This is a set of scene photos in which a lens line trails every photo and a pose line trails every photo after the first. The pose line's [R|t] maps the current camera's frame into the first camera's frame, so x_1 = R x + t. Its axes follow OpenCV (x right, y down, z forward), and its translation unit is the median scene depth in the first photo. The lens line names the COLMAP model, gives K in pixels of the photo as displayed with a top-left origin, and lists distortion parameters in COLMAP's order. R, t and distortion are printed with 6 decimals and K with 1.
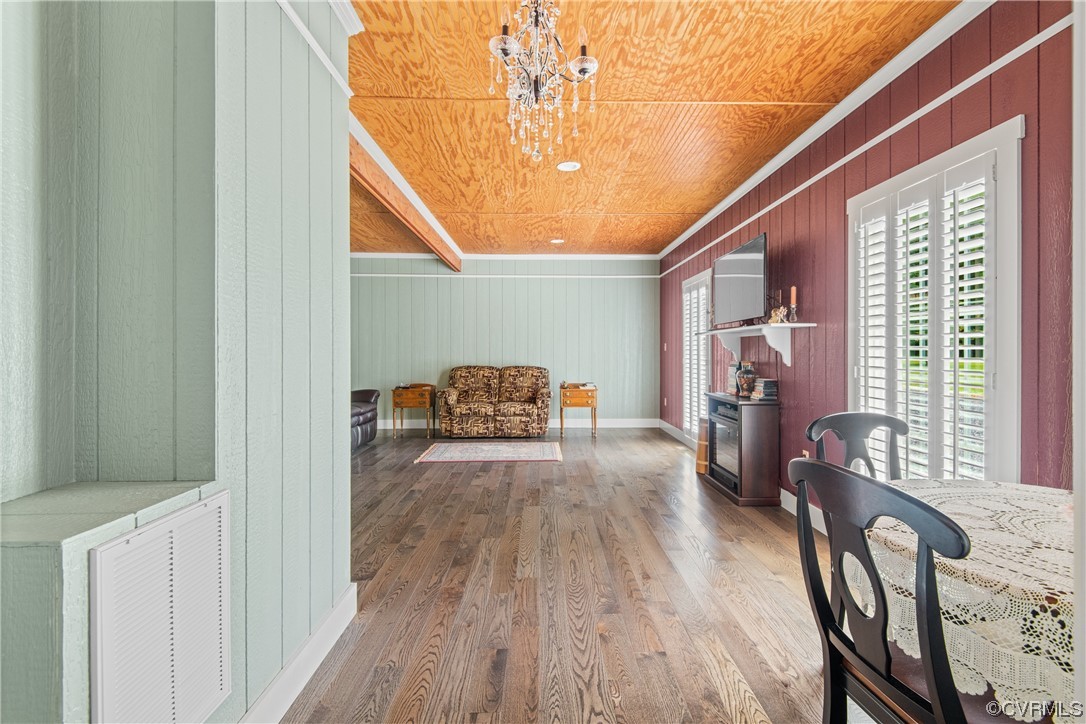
lens RADIAL K [[492.4, 0, 542.8], [0, 492.4, 355.8], [0, 0, 1]] dist [0.033873, -0.020833]
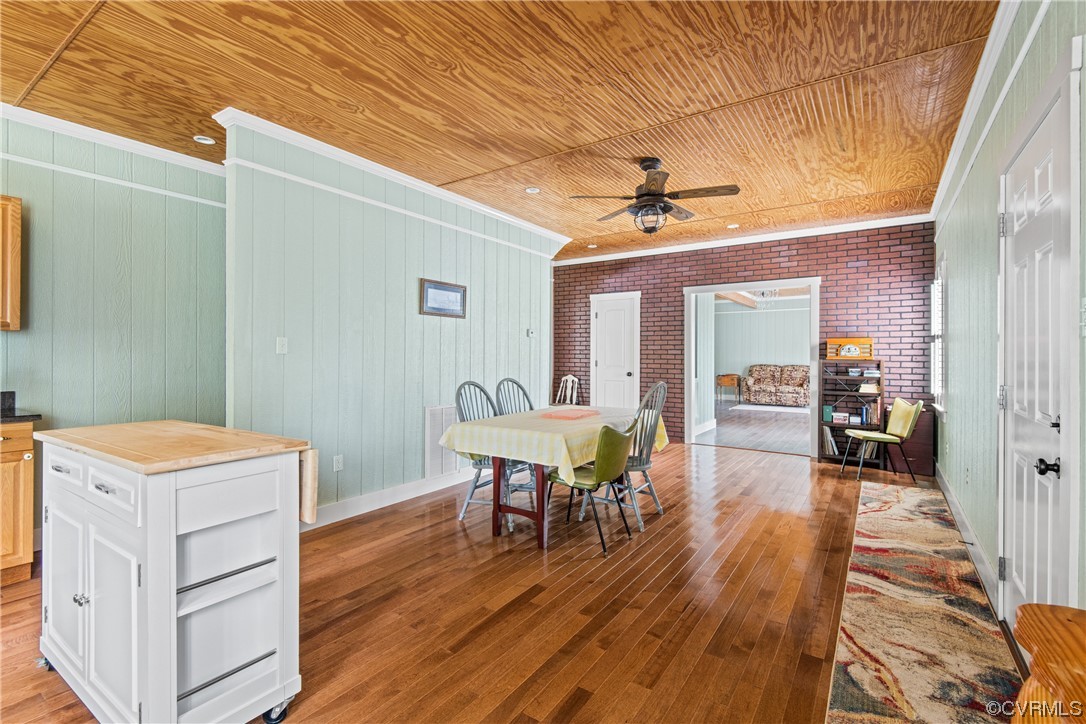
lens RADIAL K [[492.4, 0, 542.8], [0, 492.4, 355.8], [0, 0, 1]] dist [0.033873, -0.020833]
pose [[0.825334, 0.004777, -0.564624, 0.212289], [-0.010293, 0.999925, -0.006586, 0.010823], [0.564551, 0.011247, 0.825322, -0.922856]]
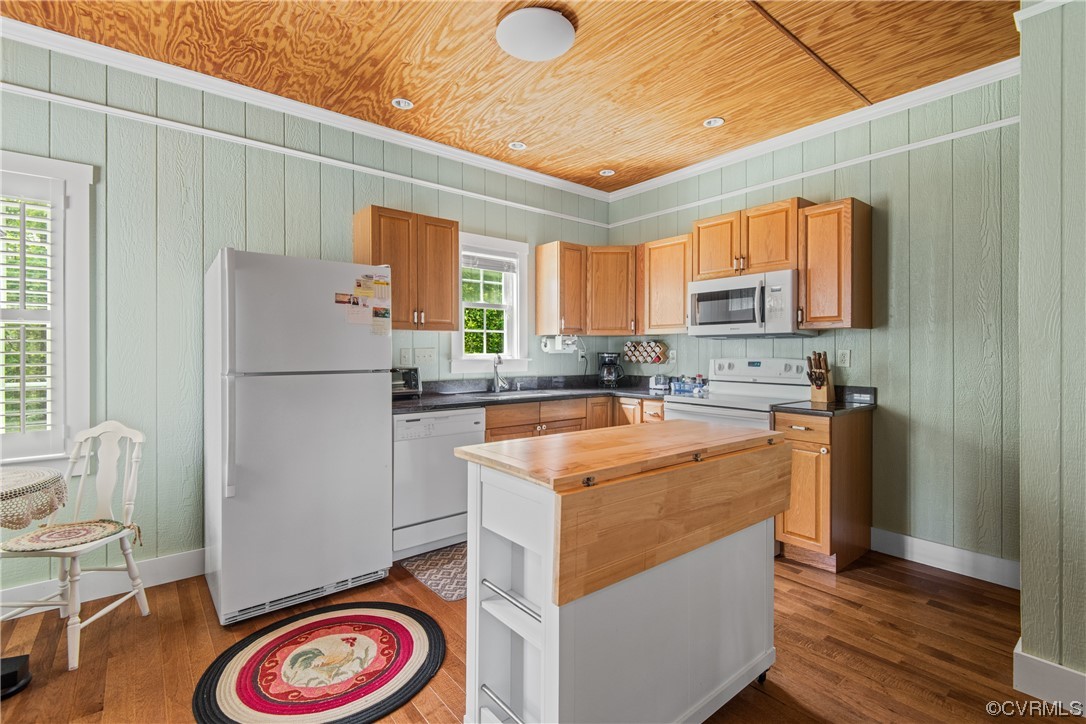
lens RADIAL K [[482.0, 0, 539.4], [0, 482.0, 350.3], [0, 0, 1]] dist [0.042365, -0.030726]
pose [[-0.772456, -0.000156, -0.635068, 0.083144], [-0.005958, 0.999958, 0.007002, 0.009127], [0.635040, 0.009192, -0.772425, -0.674180]]
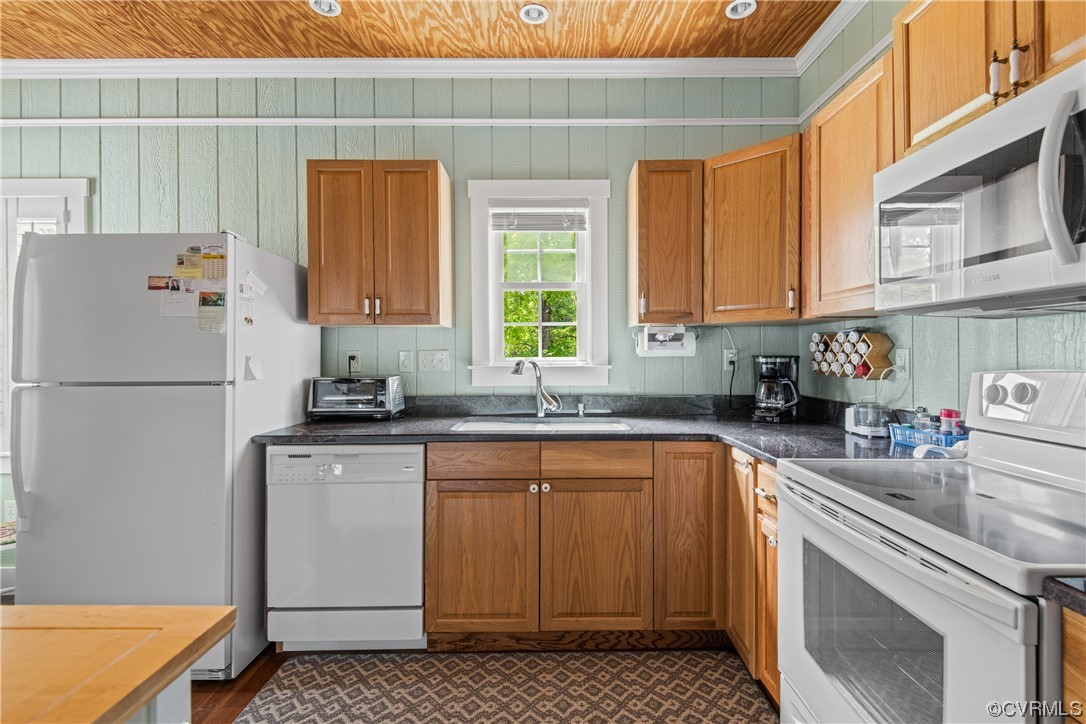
lens RADIAL K [[485.8, 0, 551.2], [0, 485.8, 356.0], [0, 0, 1]] dist [0.030902, -0.019864]
pose [[-0.999620, 0.006218, -0.026854, -0.234777], [0.005886, 0.999906, 0.012414, 0.011606], [0.026928, 0.012251, -0.999562, -0.772876]]
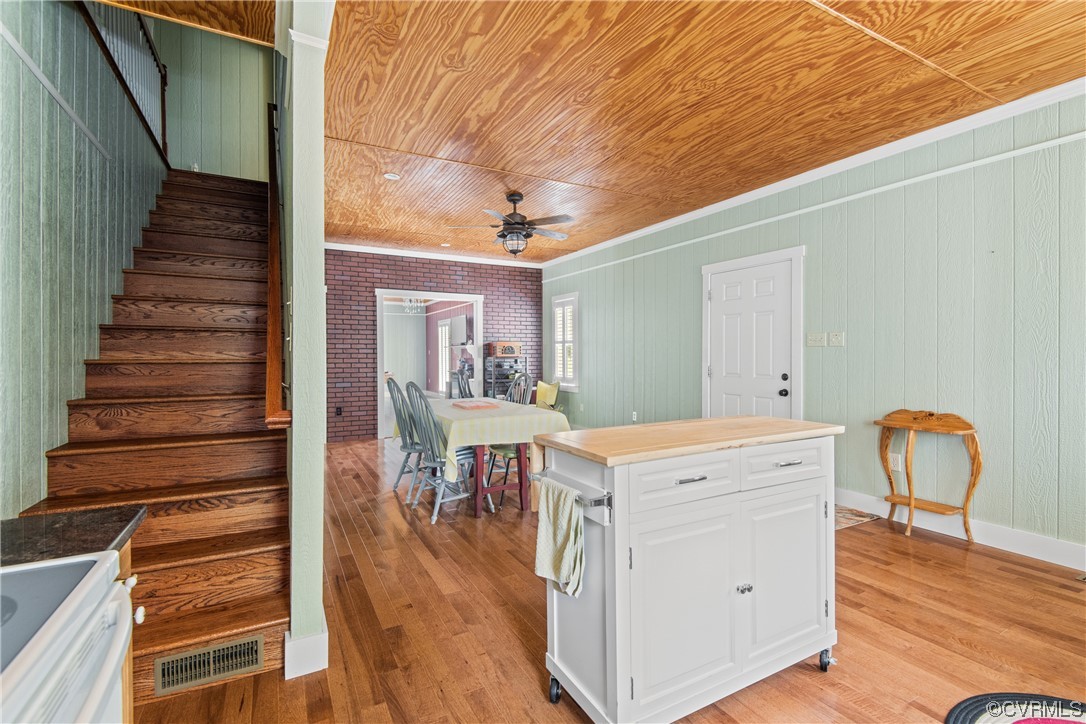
lens RADIAL K [[492.4, 0, 542.8], [0, 492.4, 355.8], [0, 0, 1]] dist [0.033873, -0.020833]
pose [[0.882766, -0.001260, 0.469810, -0.293375], [0.005724, 0.999951, -0.008073, 0.014215], [-0.469777, 0.009816, 0.882730, -1.016691]]
